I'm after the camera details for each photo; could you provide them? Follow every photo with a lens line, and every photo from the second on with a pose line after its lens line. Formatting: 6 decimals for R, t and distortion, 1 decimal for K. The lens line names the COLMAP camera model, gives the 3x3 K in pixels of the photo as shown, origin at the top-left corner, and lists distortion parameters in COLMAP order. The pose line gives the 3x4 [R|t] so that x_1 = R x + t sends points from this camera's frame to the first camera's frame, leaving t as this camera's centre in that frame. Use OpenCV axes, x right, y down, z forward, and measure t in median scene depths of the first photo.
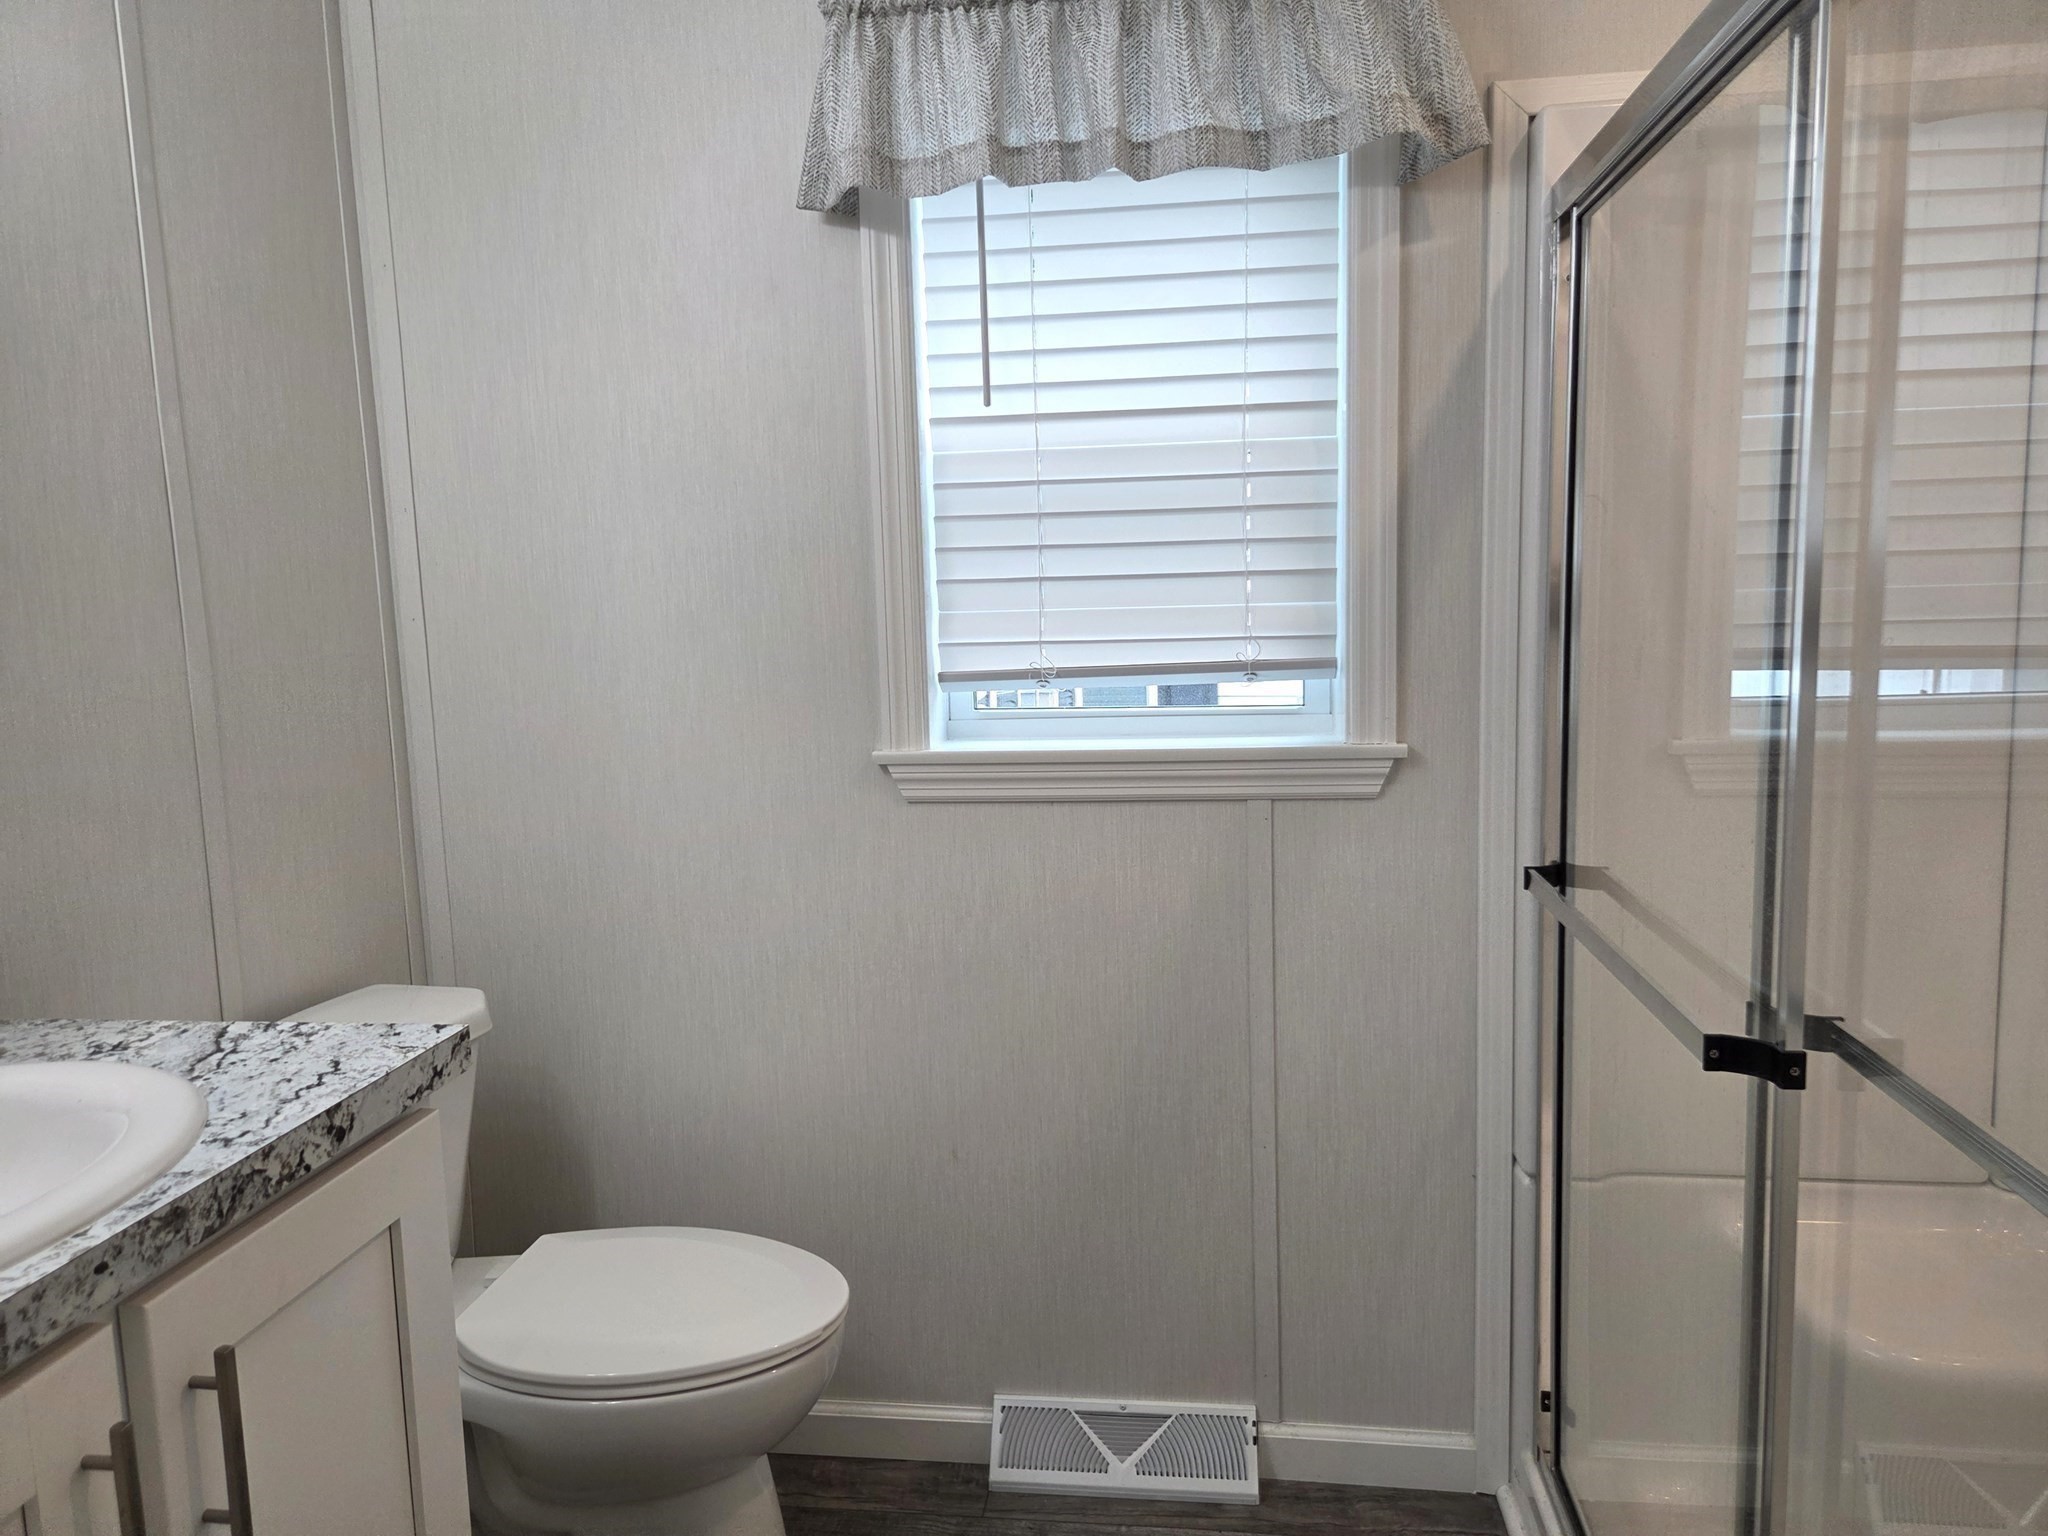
lens RADIAL K [[1377.2, 0, 1024.0], [0, 1377.2, 768.0], [0, 0, 1]] dist [0.029849, -0.002193]
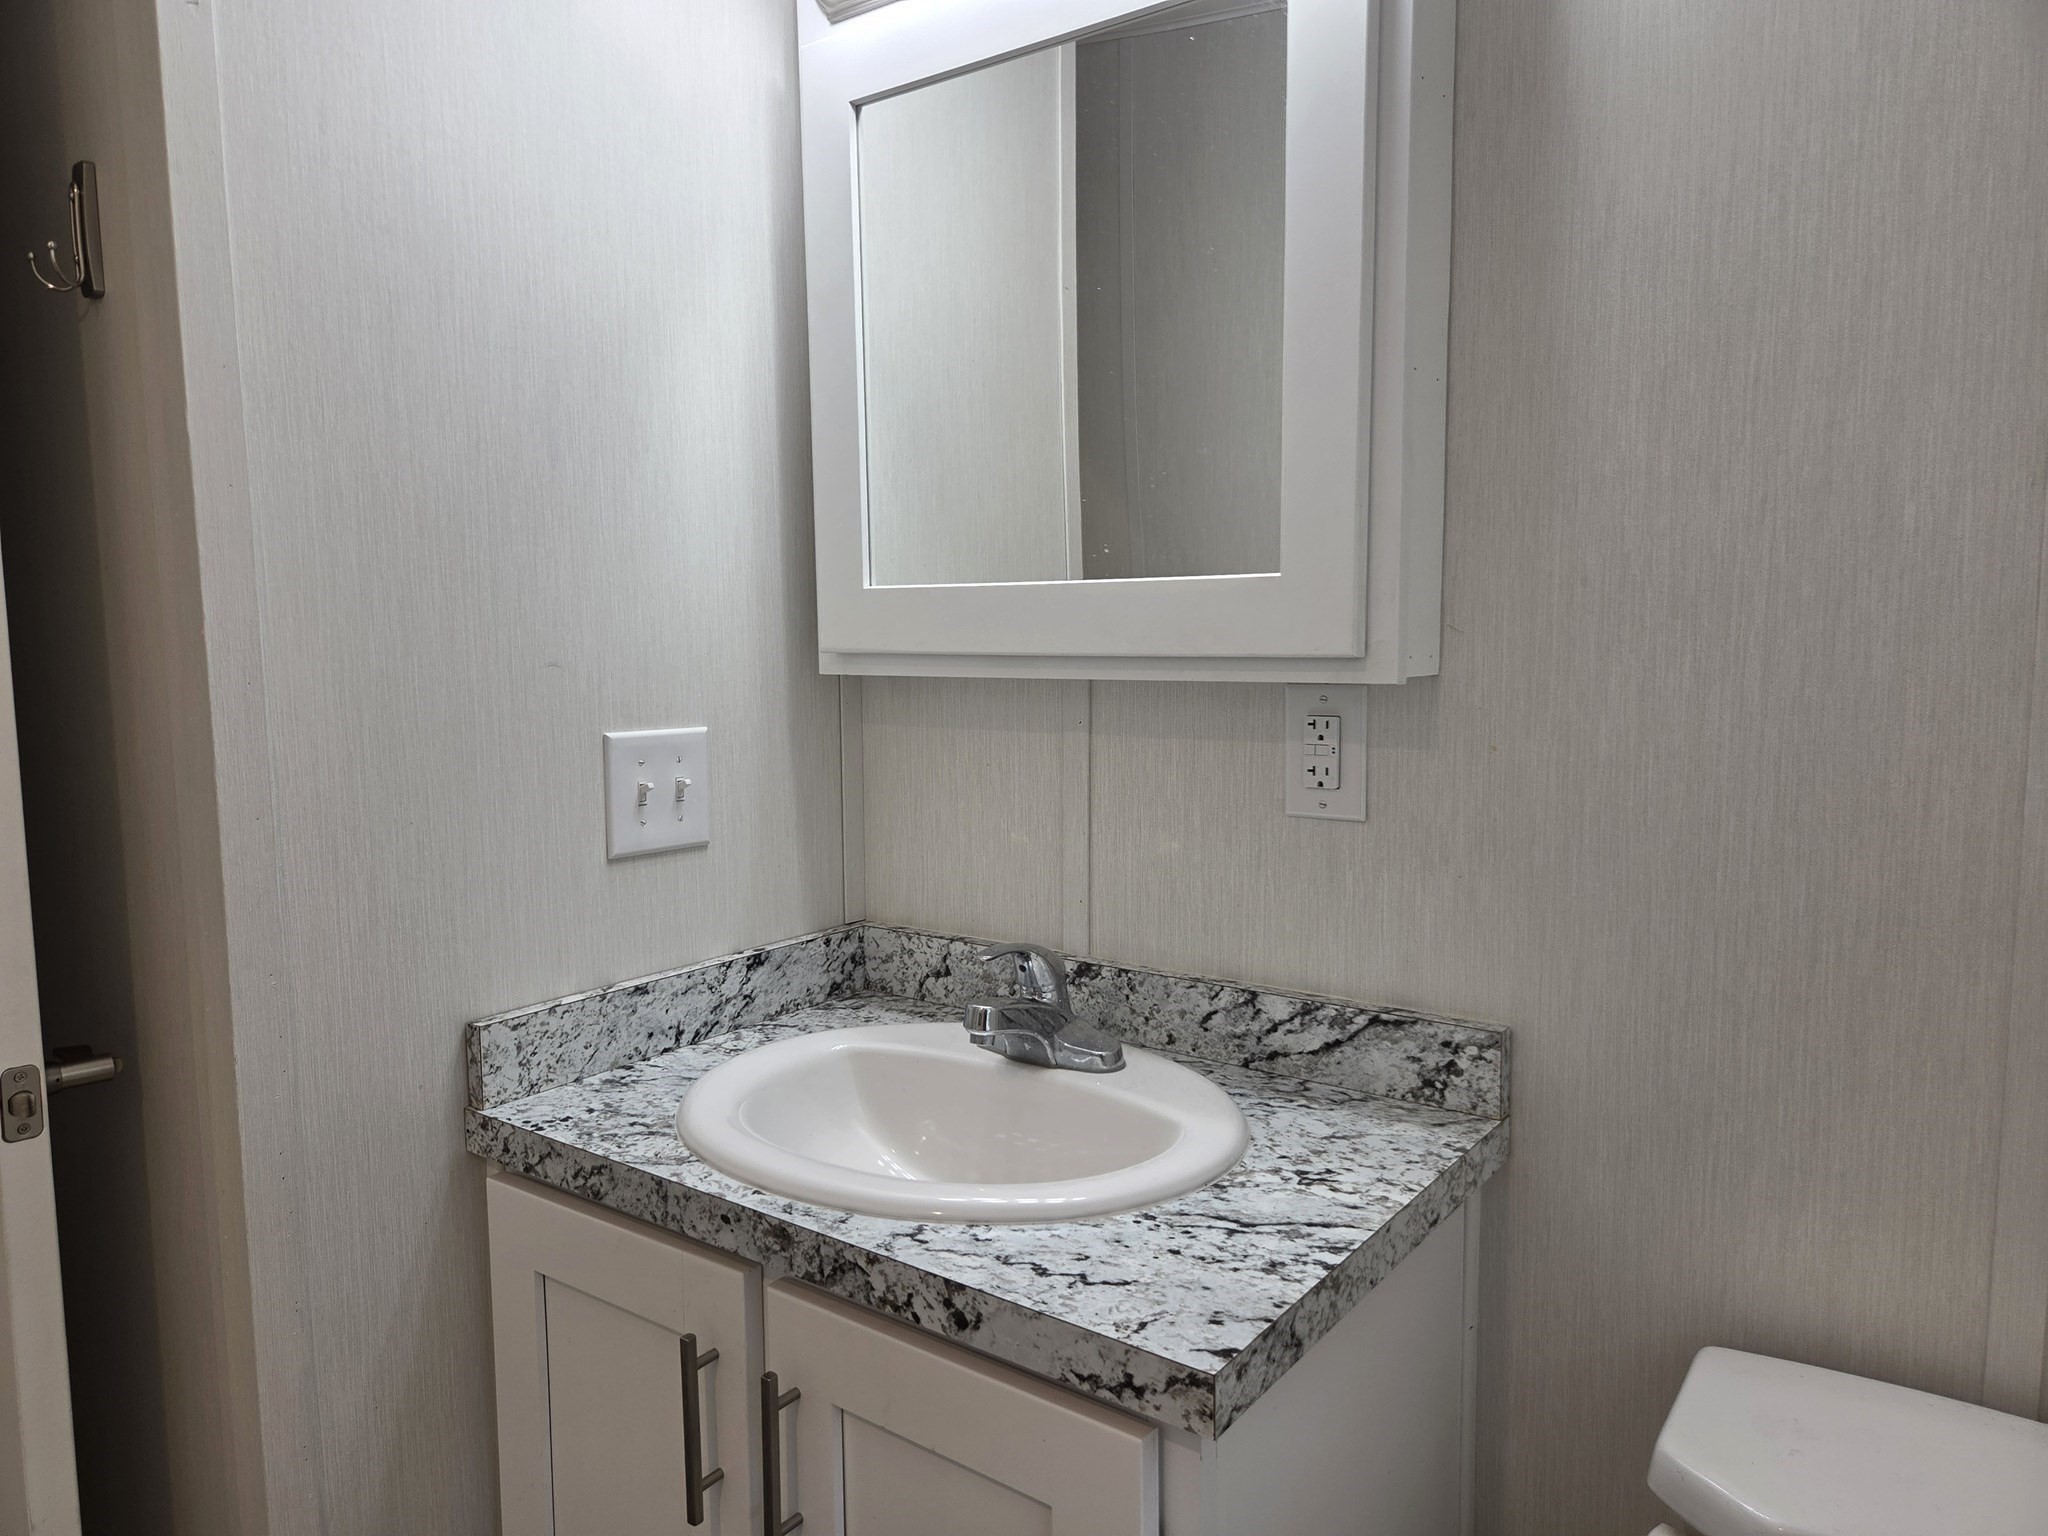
lens RADIAL K [[1377.2, 0, 1024.0], [0, 1377.2, 768.0], [0, 0, 1]] dist [0.029849, -0.002193]
pose [[-0.481489, 0.119789, -0.868227, 0.179994], [-0.092740, 0.978091, 0.186378, -0.228786], [0.871532, 0.170258, -0.459831, 1.405995]]
